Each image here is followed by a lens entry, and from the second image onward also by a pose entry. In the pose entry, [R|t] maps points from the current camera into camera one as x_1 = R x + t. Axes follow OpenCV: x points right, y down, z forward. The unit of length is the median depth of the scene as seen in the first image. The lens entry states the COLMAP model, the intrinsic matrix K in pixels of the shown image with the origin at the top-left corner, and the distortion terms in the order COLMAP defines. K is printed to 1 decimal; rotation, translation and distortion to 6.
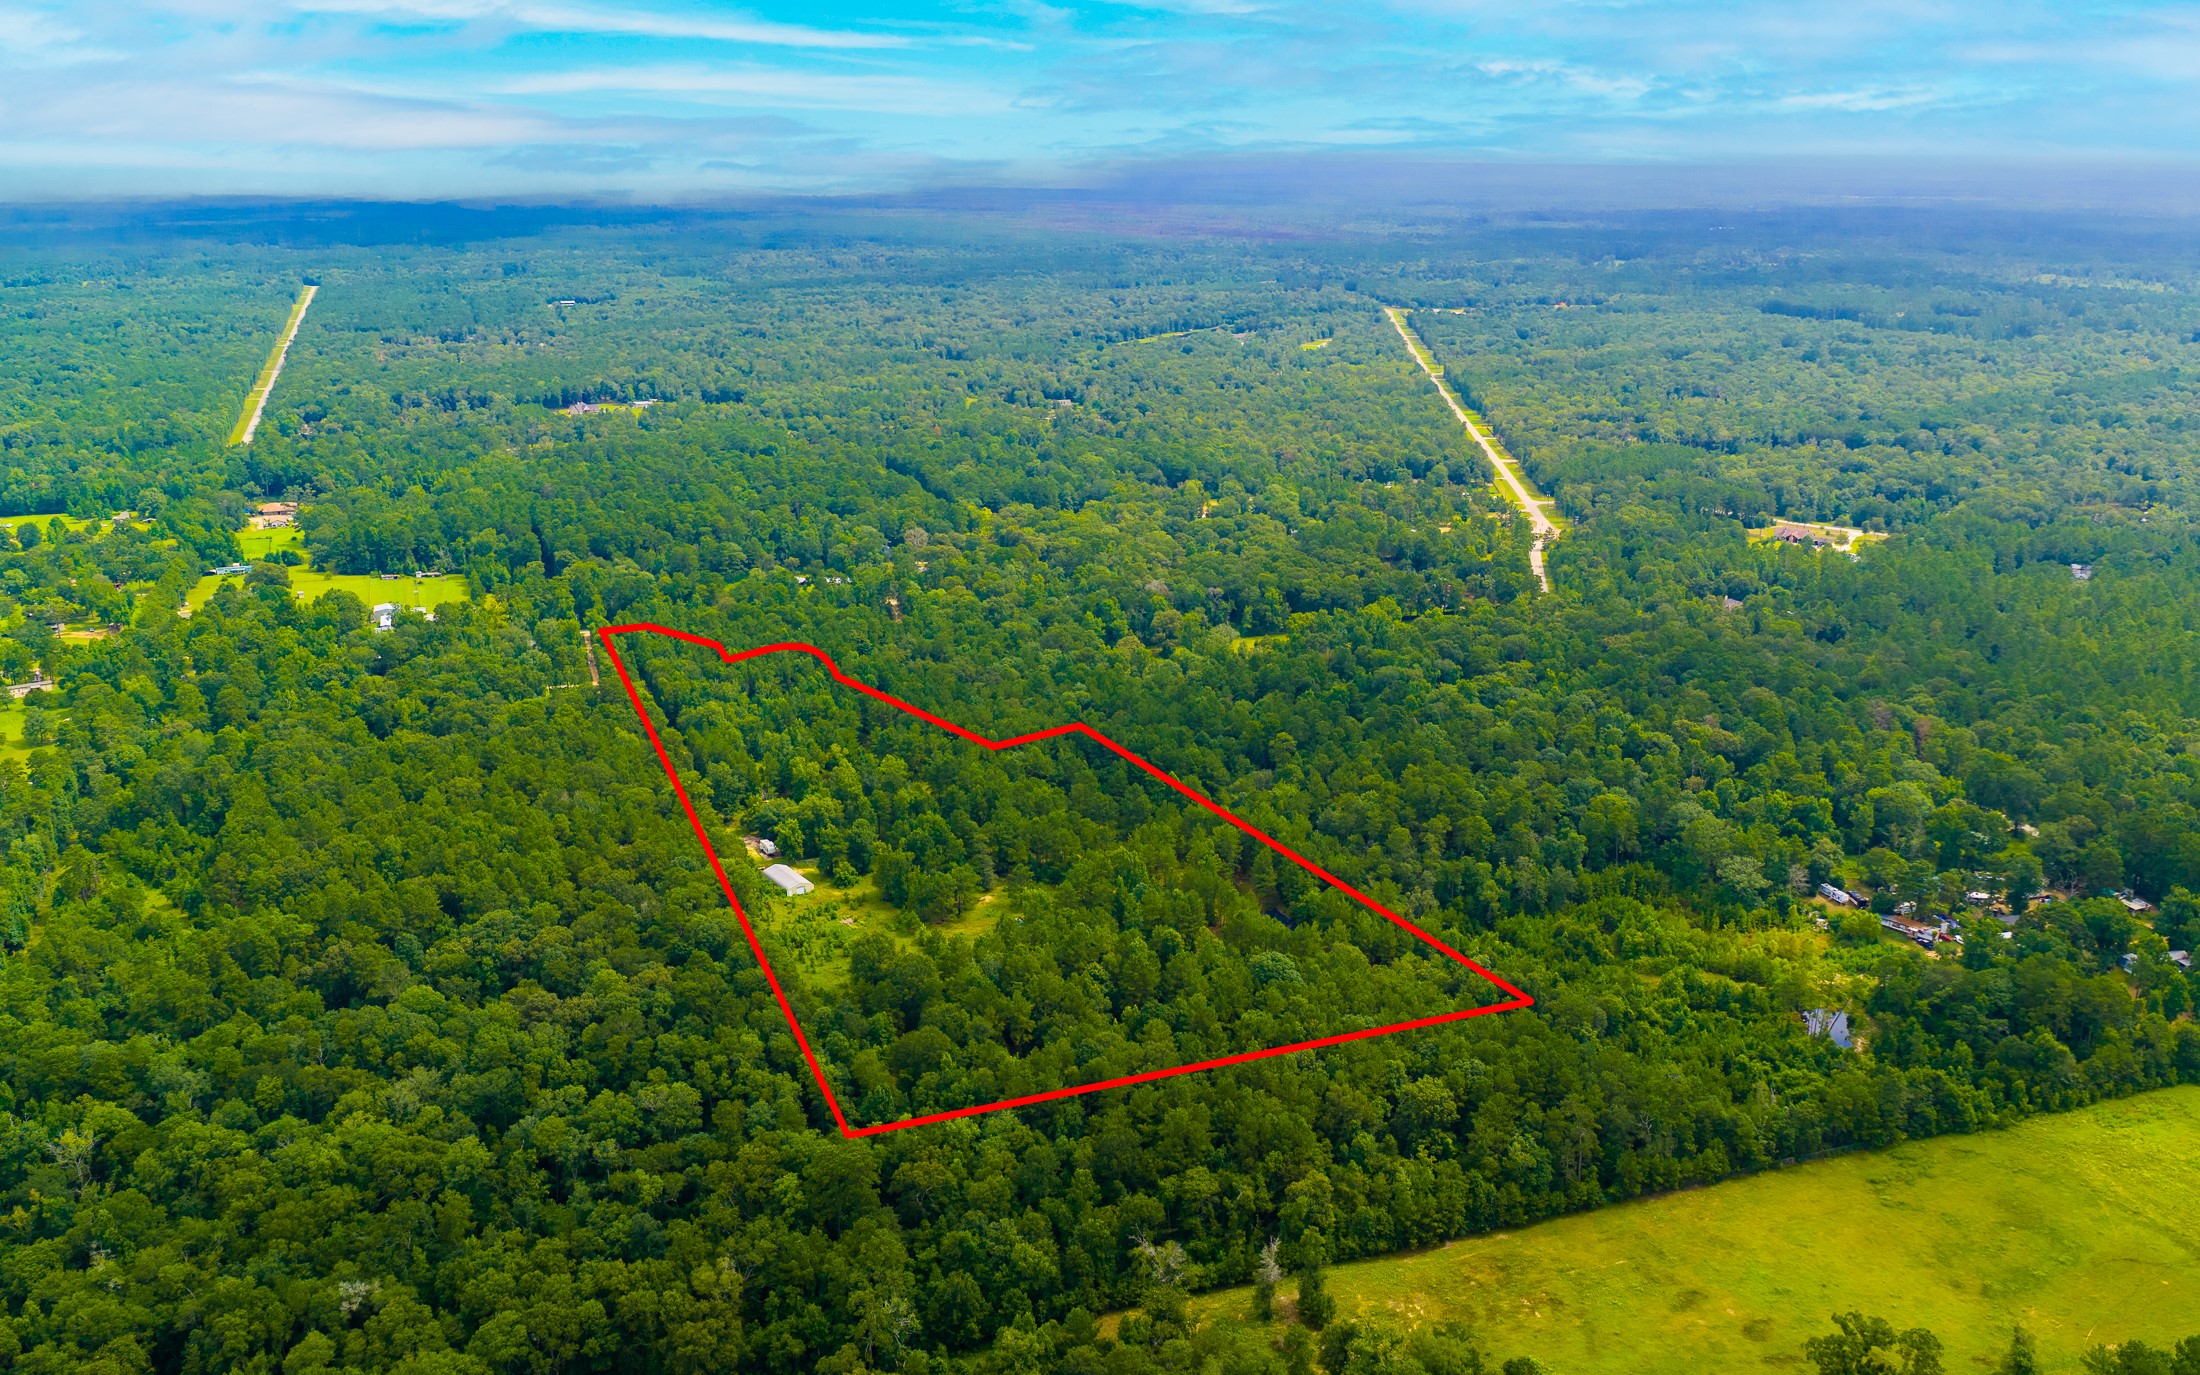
lens RADIAL K [[1784.7, 0, 1100.0], [0, 1784.7, 687.5], [0, 0, 1]] dist [0.008013, -0.008382]
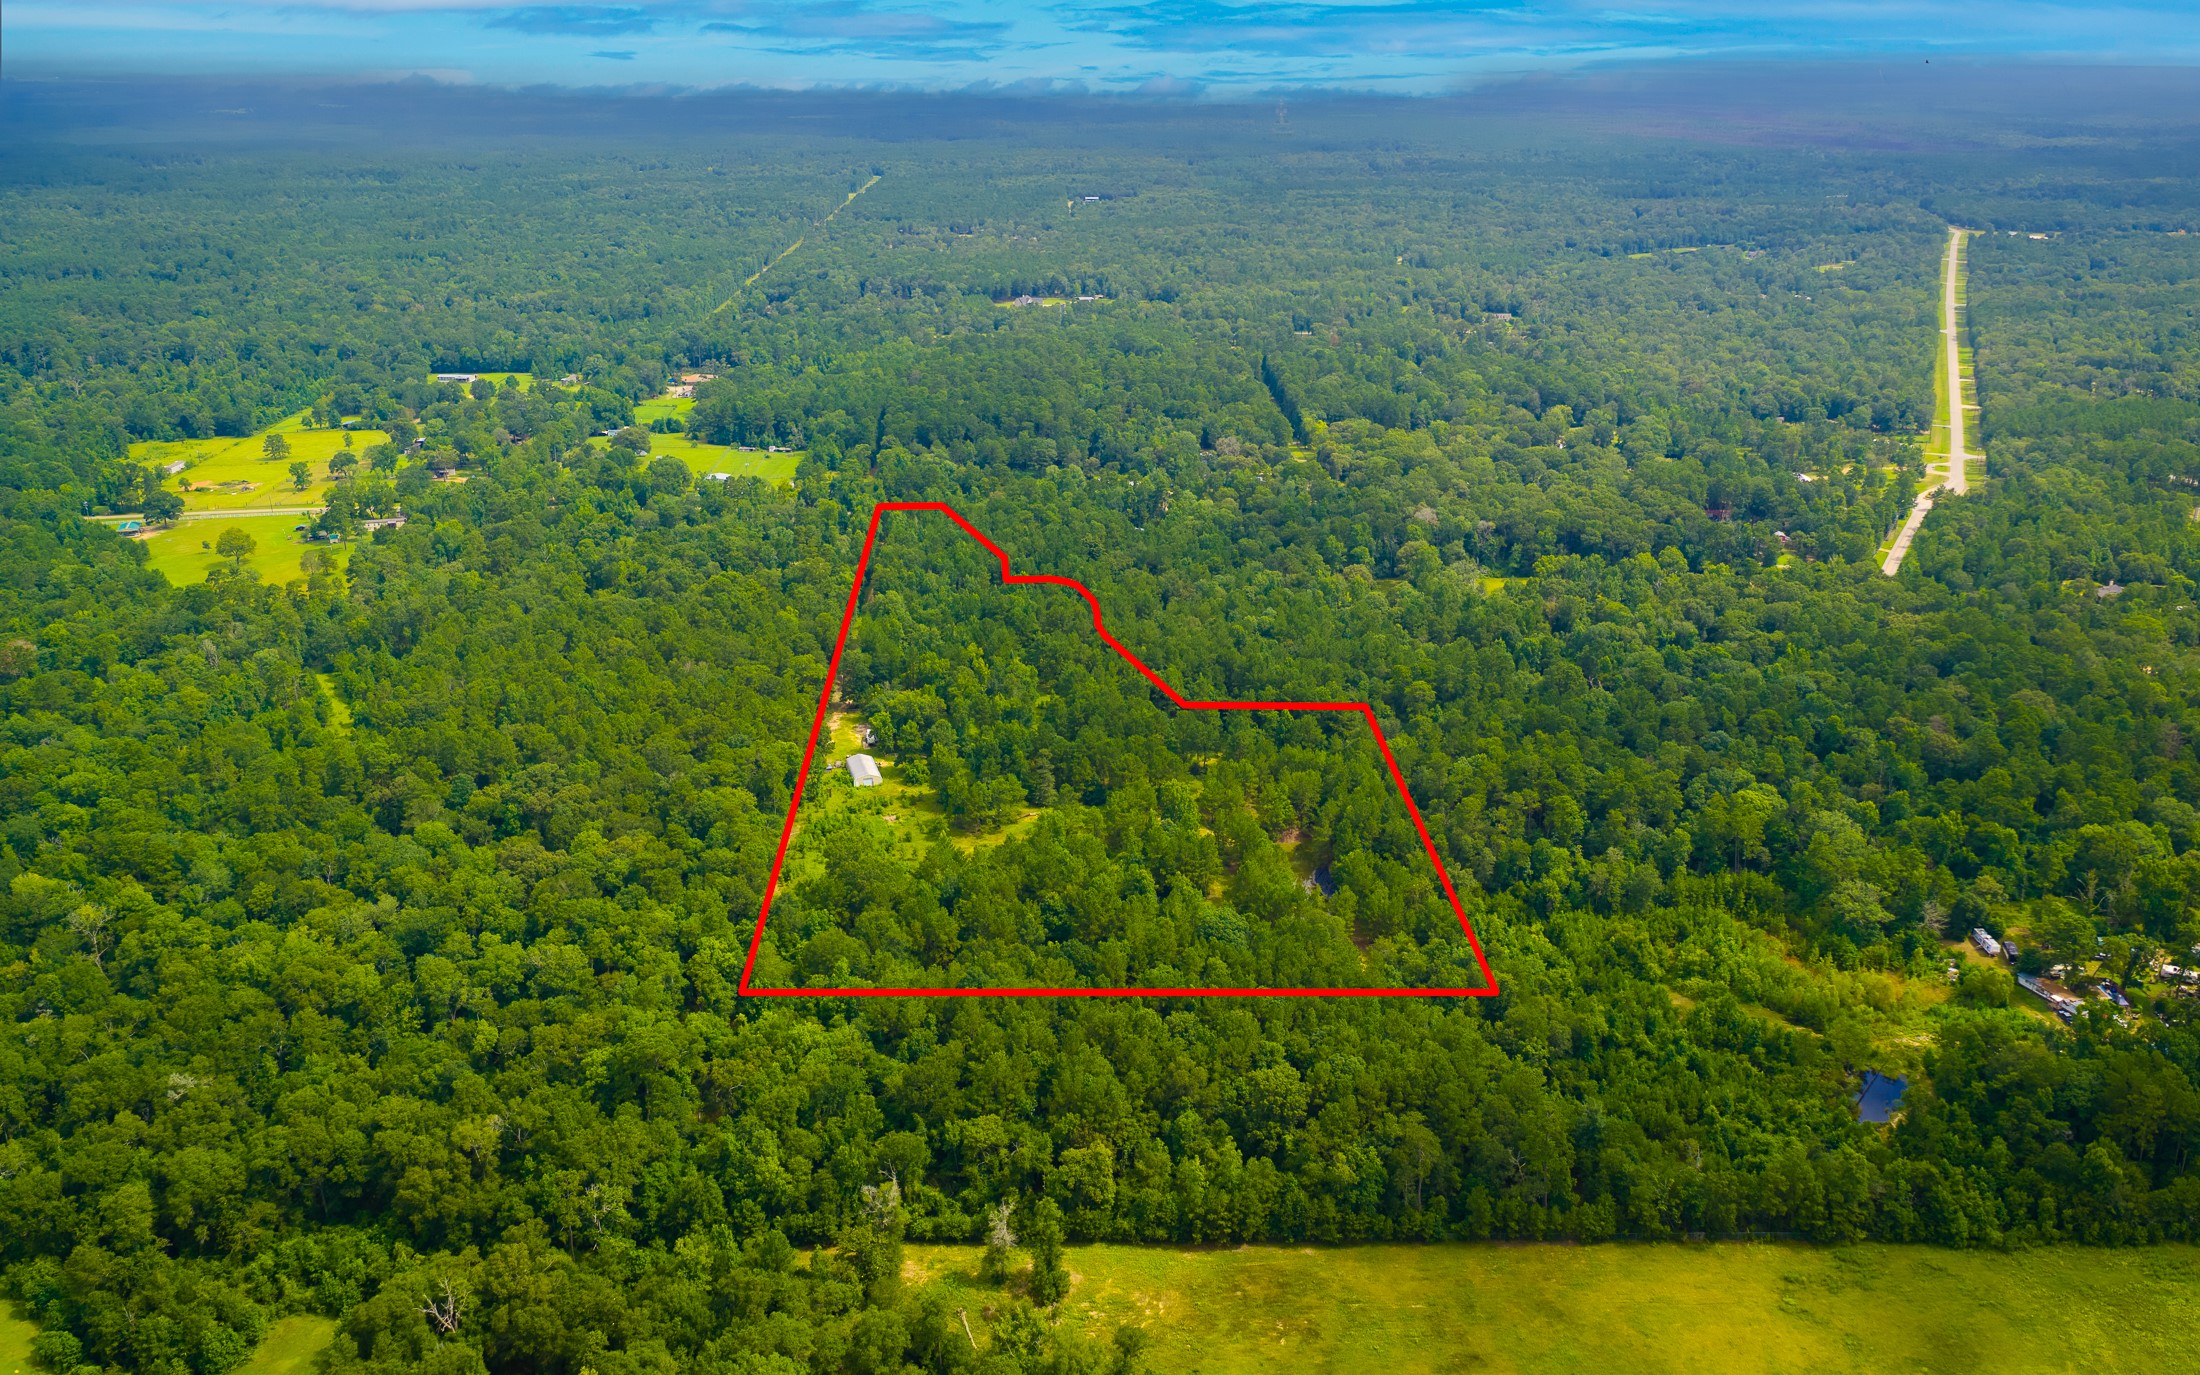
lens RADIAL K [[1784.7, 0, 1100.0], [0, 1784.7, 687.5], [0, 0, 1]] dist [0.008013, -0.008382]
pose [[0.947020, 0.110126, -0.301705, 0.270181], [-0.094780, 0.993368, 0.065086, -0.018912], [0.306872, -0.033042, 0.951177, 0.085017]]
